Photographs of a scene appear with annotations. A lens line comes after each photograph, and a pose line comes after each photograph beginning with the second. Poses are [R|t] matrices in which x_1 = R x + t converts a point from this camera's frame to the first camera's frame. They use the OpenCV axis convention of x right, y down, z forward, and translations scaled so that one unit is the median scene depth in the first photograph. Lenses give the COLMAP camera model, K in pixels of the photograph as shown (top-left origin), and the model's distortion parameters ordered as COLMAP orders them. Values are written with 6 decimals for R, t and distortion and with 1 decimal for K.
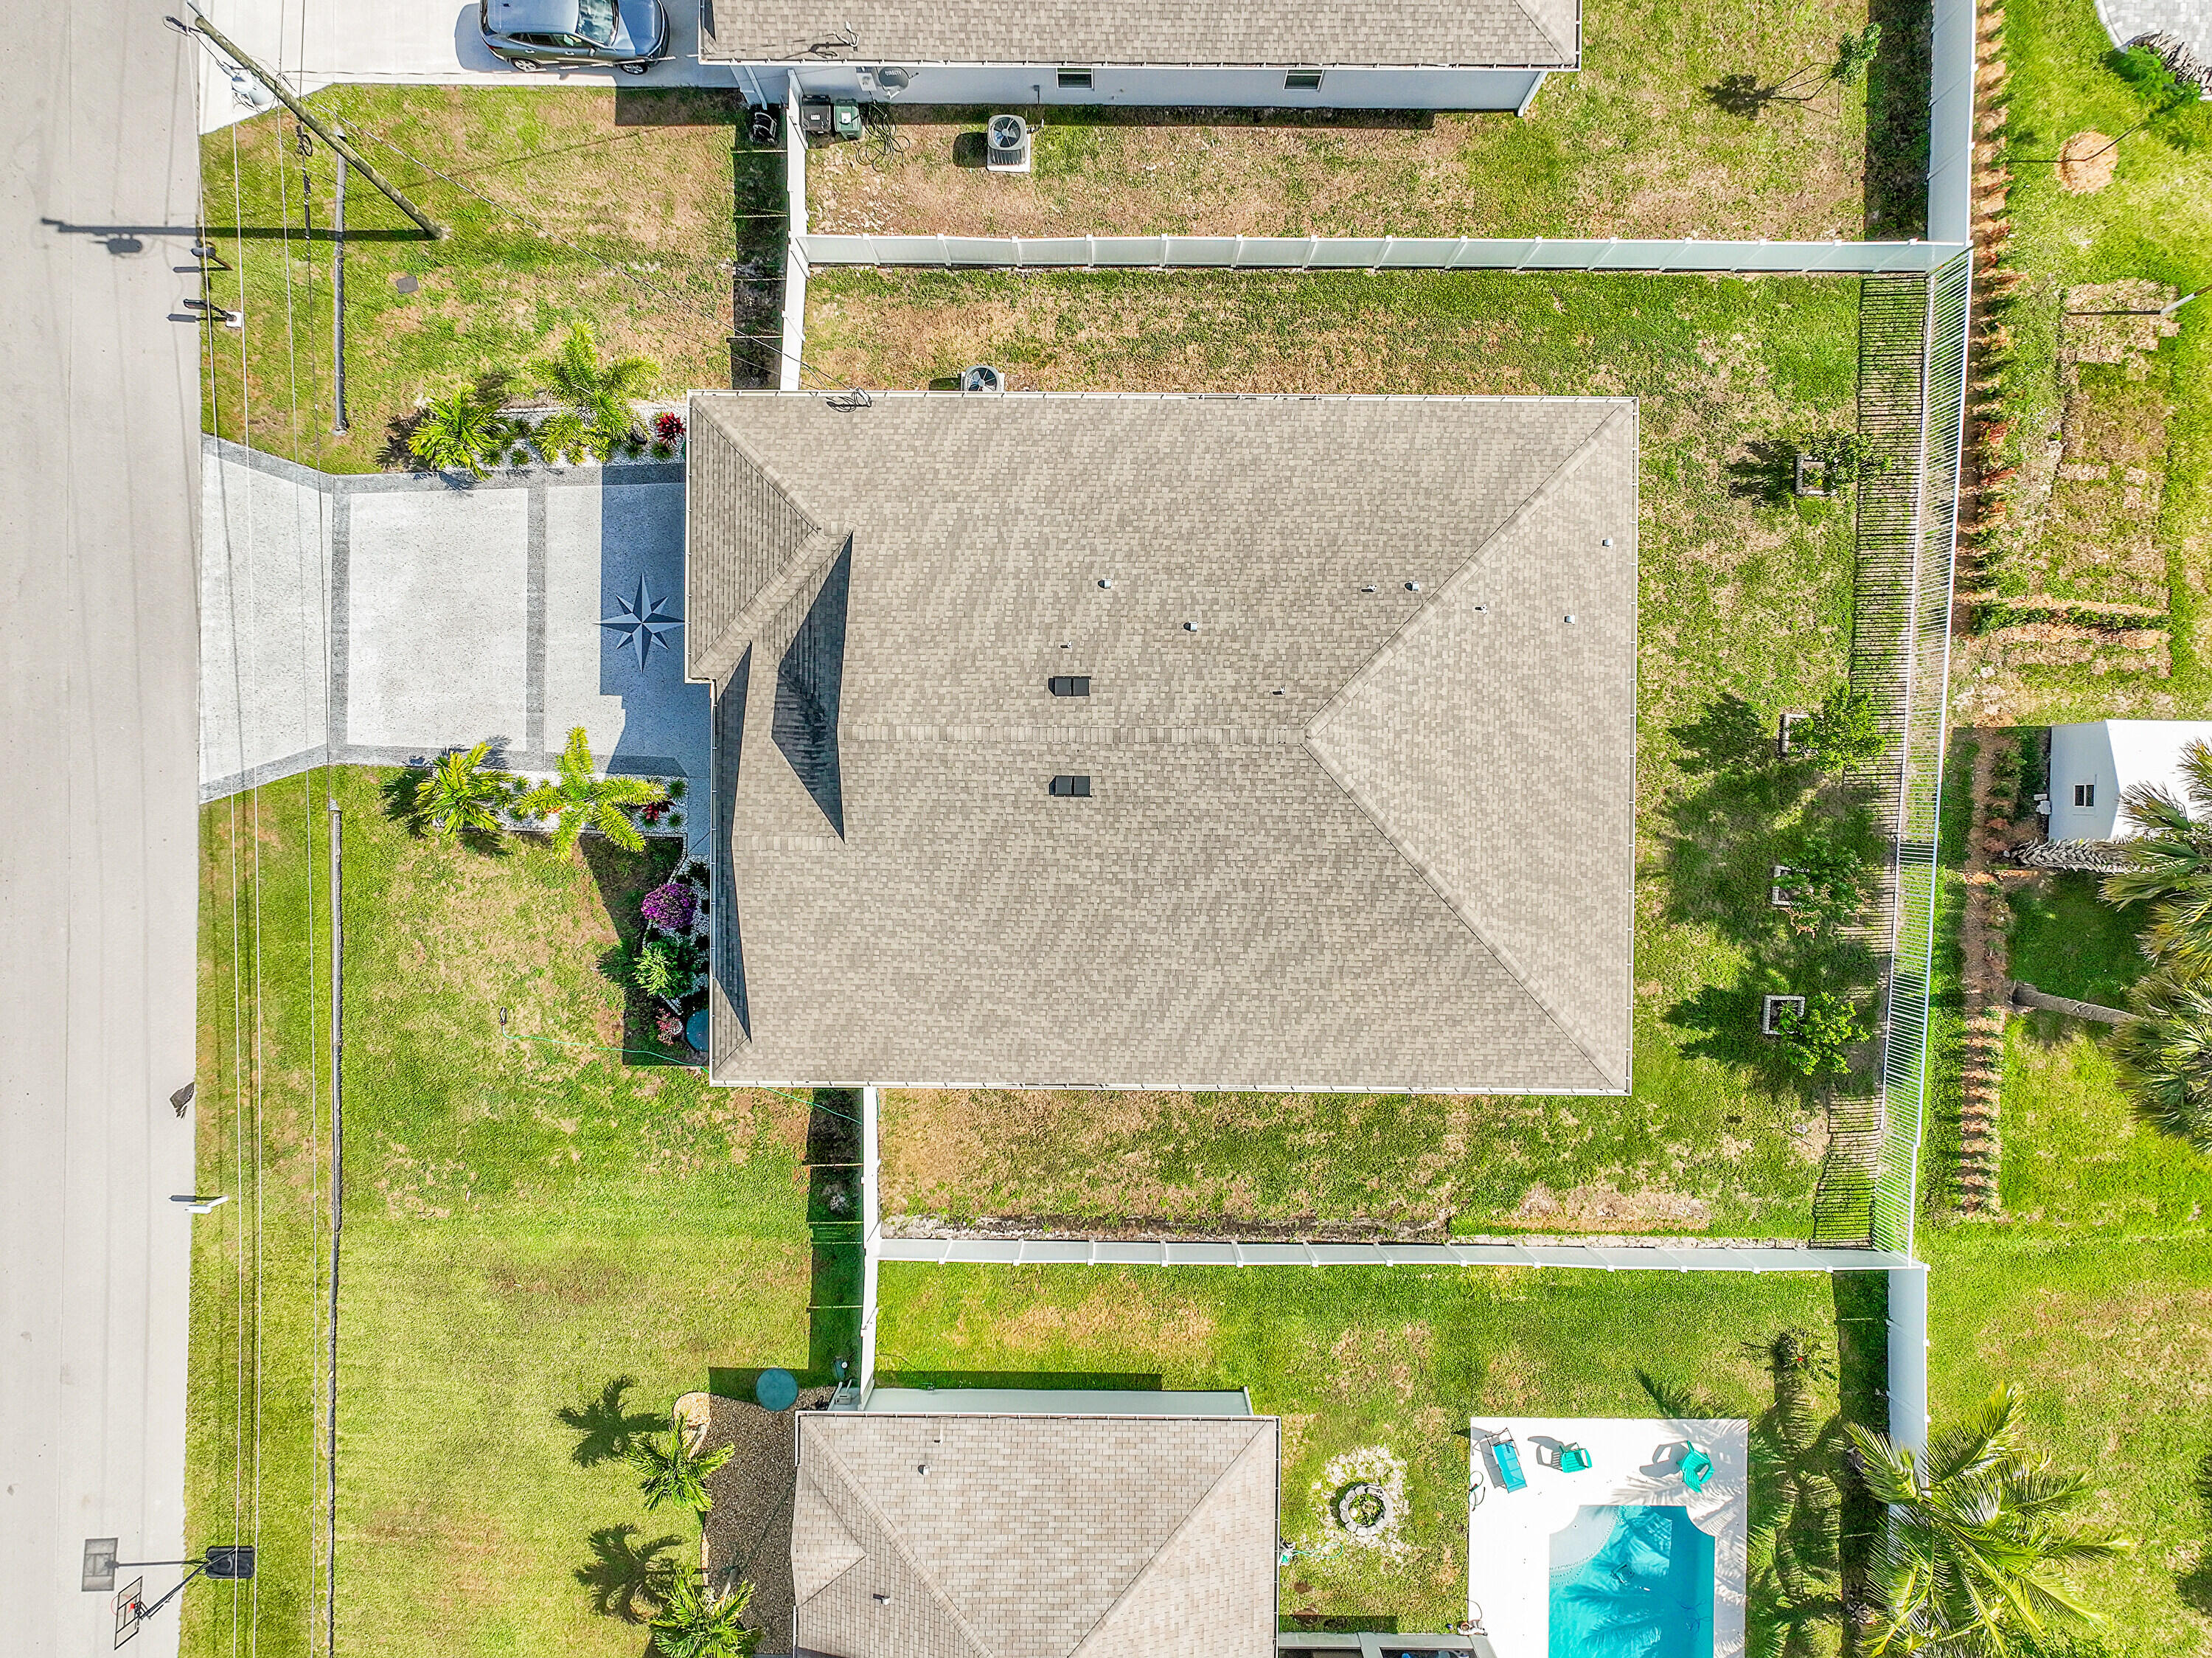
lens RADIAL K [[1553.5, 0, 1106.0], [0, 1553.5, 829.0], [0, 0, 1]] dist [0.002438, 0.011112]
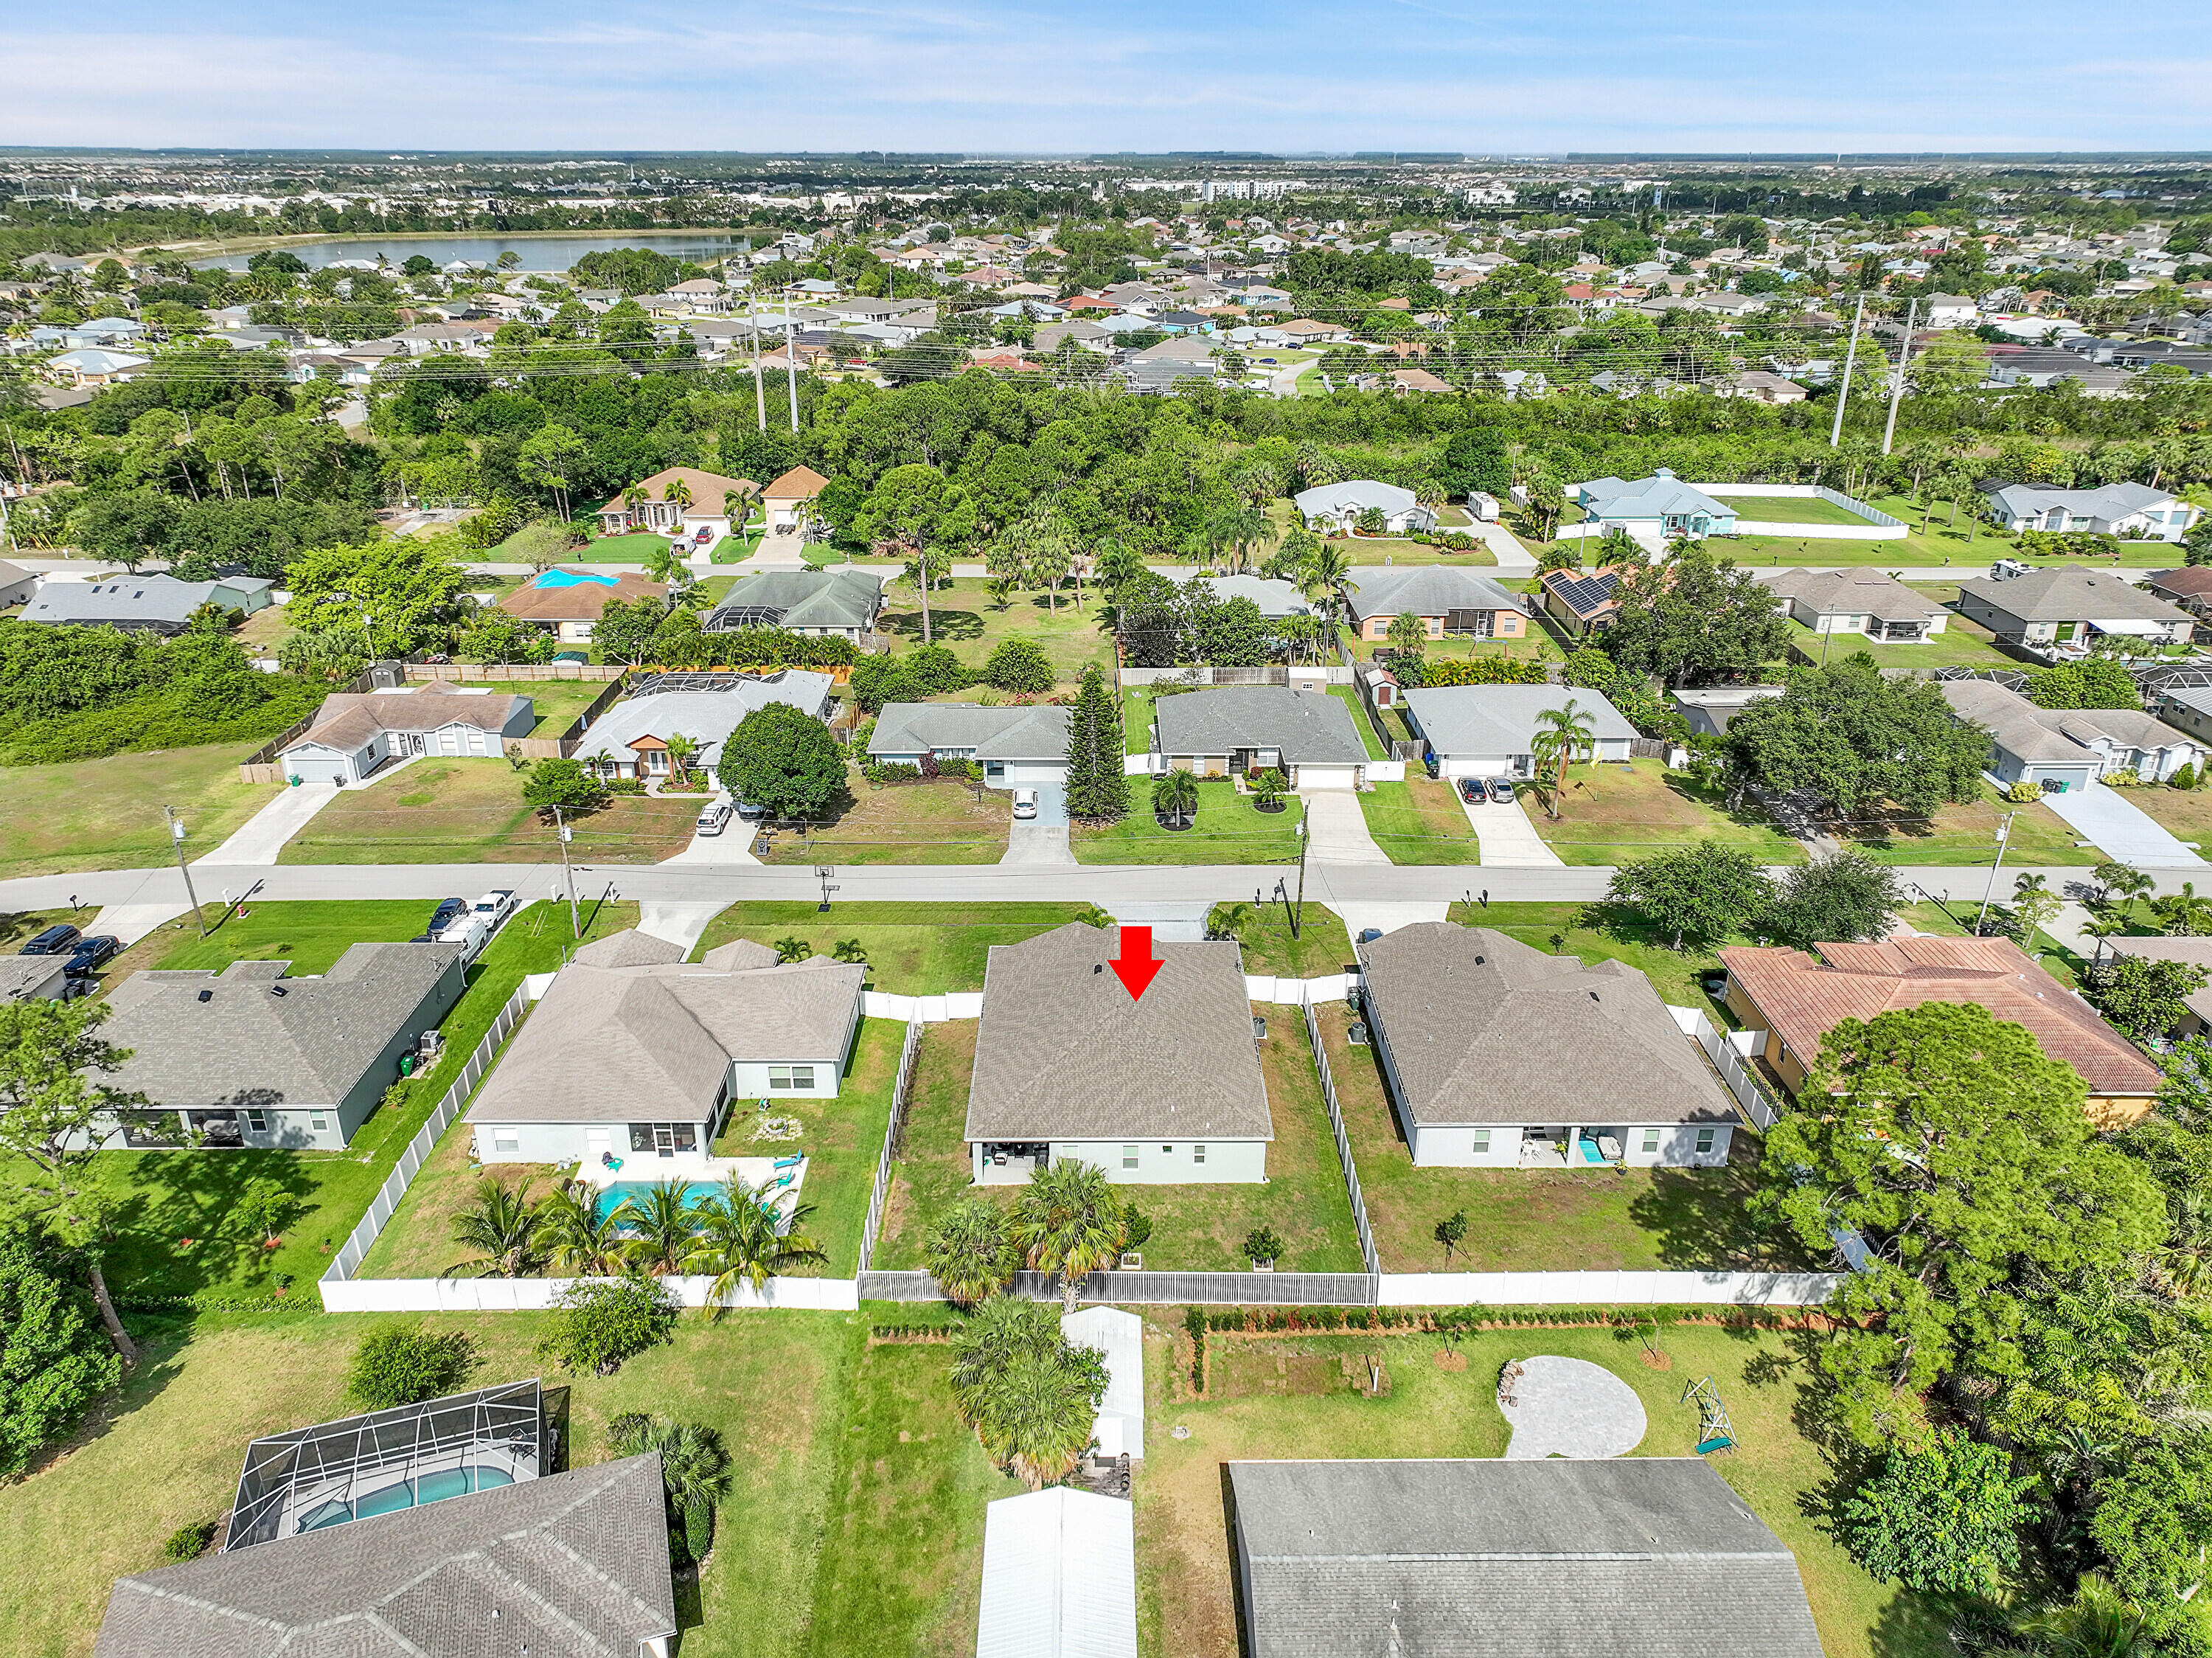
lens RADIAL K [[1553.5, 0, 1106.0], [0, 1553.5, 829.0], [0, 0, 1]] dist [0.002438, 0.011112]
pose [[0.016286, 0.404271, -0.914494, 2.022273], [-0.999808, -0.003394, -0.019305, 0.009816], [-0.010908, 0.914633, 0.404138, -0.291886]]
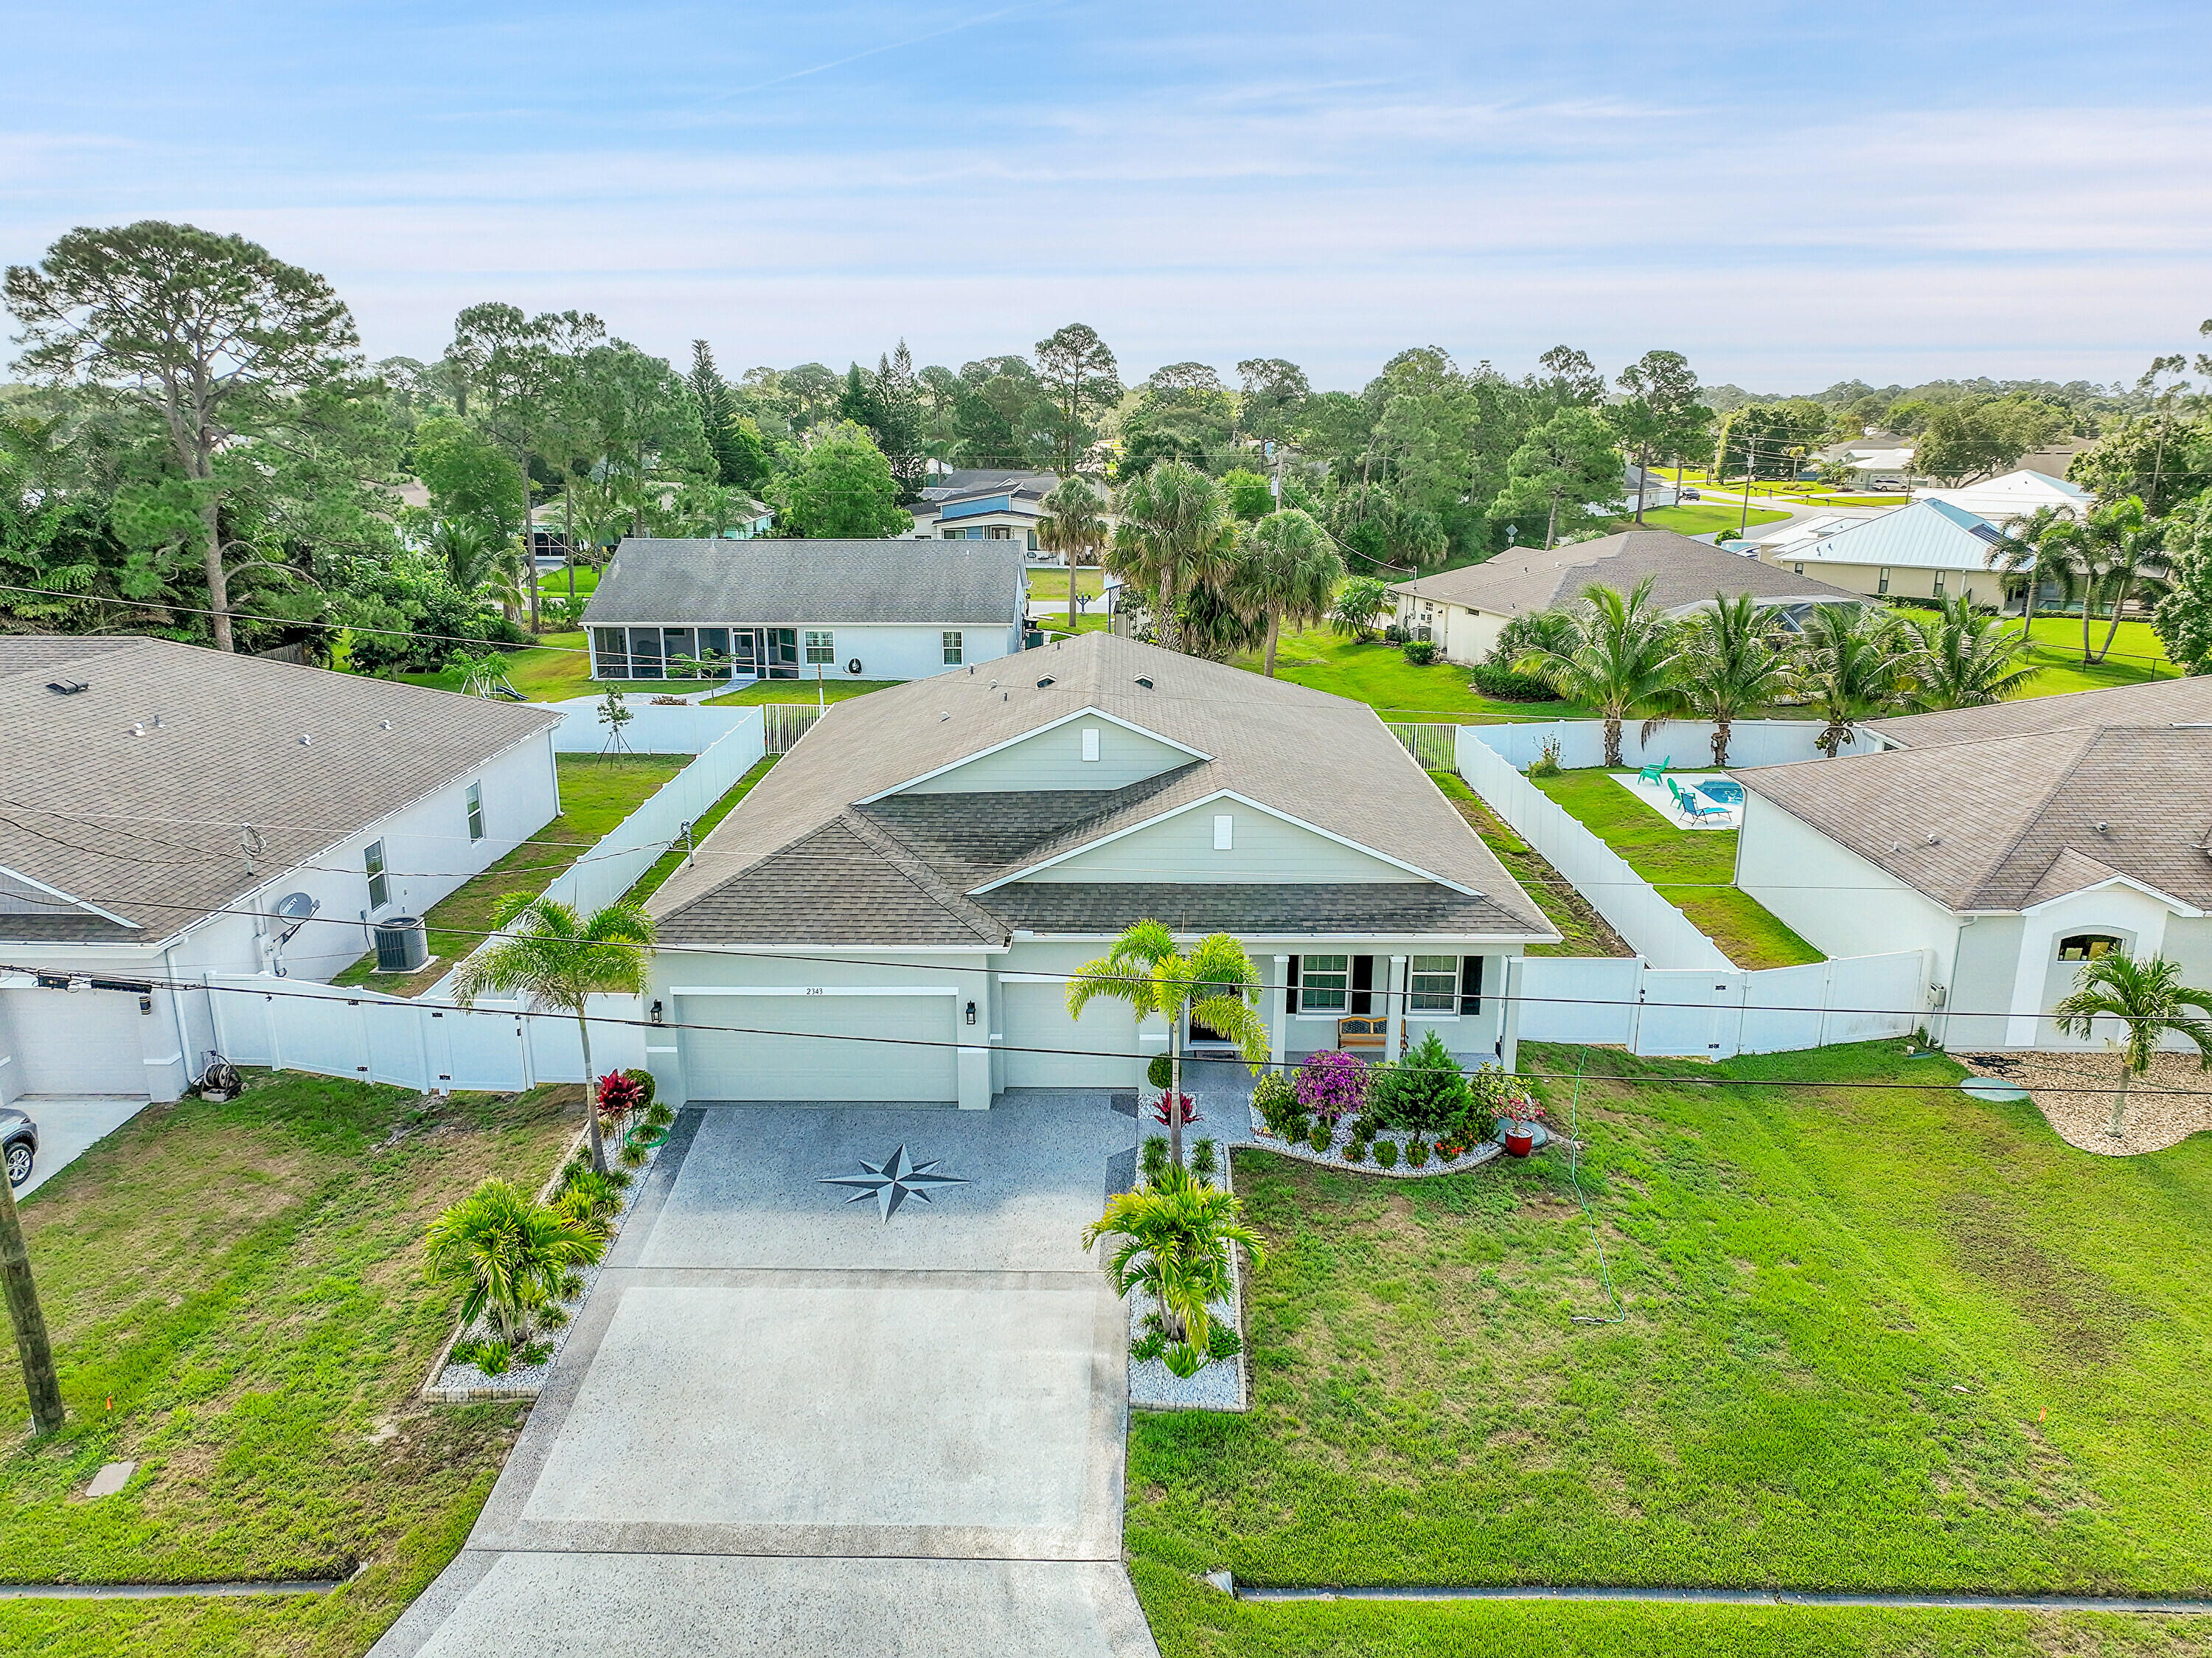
lens RADIAL K [[1553.5, 0, 1106.0], [0, 1553.5, 829.0], [0, 0, 1]] dist [0.002438, 0.011112]
pose [[-0.002396, -0.261566, 0.965183, -0.864393], [0.999948, -0.010194, -0.000281, -0.045295], [0.009912, 0.965132, 0.261577, 0.696221]]
